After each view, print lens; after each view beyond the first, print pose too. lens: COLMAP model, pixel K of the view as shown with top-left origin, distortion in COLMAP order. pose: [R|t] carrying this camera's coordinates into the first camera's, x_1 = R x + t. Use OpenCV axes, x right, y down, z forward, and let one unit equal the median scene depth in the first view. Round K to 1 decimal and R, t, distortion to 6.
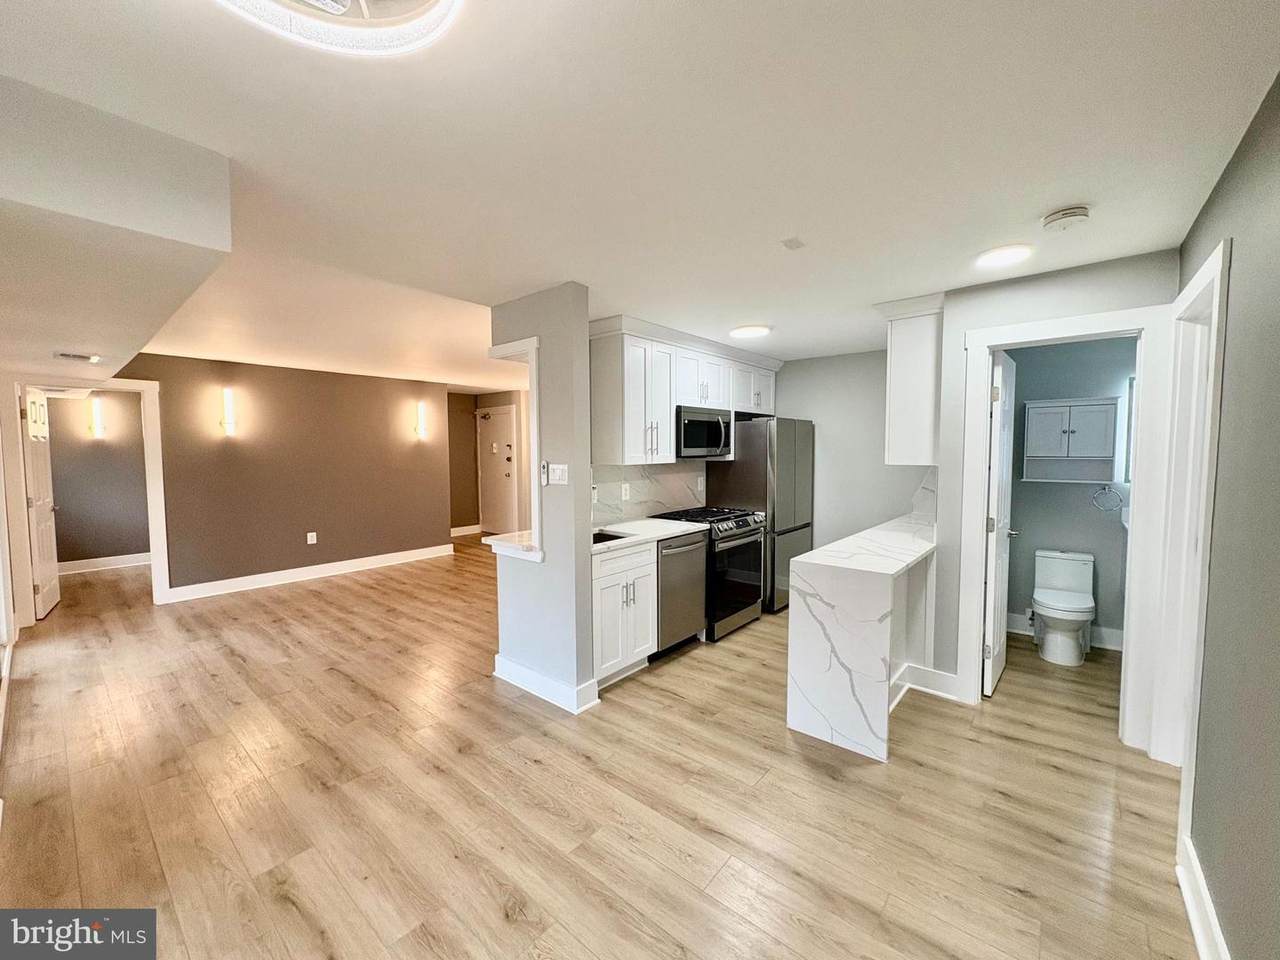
lens RADIAL K [[510.5, 0, 638.6], [0, 510.5, 480.9], [0, 0, 1]] dist [0.000359, 0.000374]
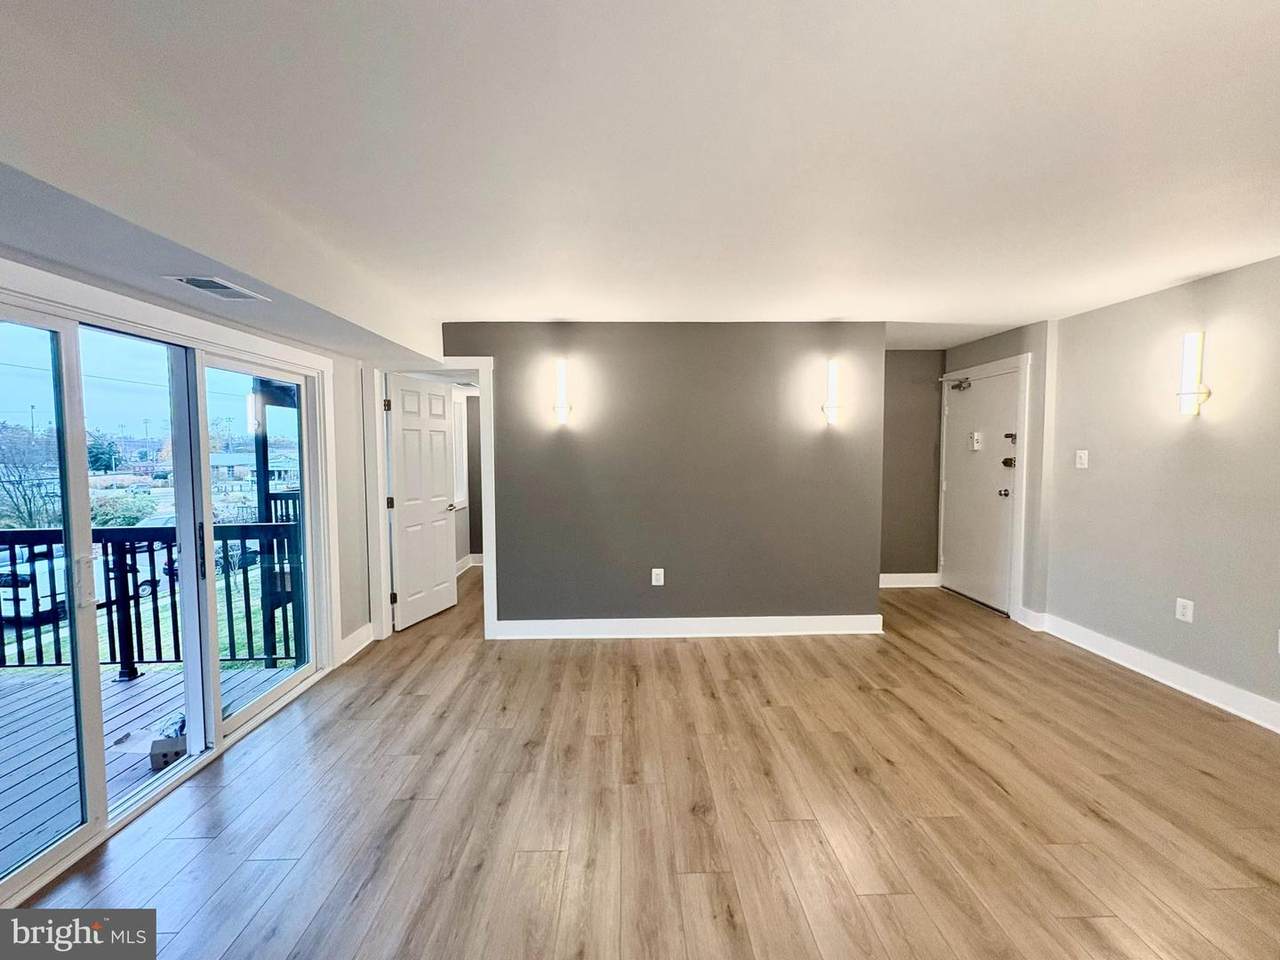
lens RADIAL K [[510.5, 0, 638.3], [0, 510.5, 479.8], [0, 0, 1]] dist [0.000359, 0.000374]
pose [[0.666825, 0.046810, -0.743743, -0.246937], [-0.044946, 0.998735, 0.022561, -0.041060], [0.743858, 0.018384, 0.668085, 0.784915]]
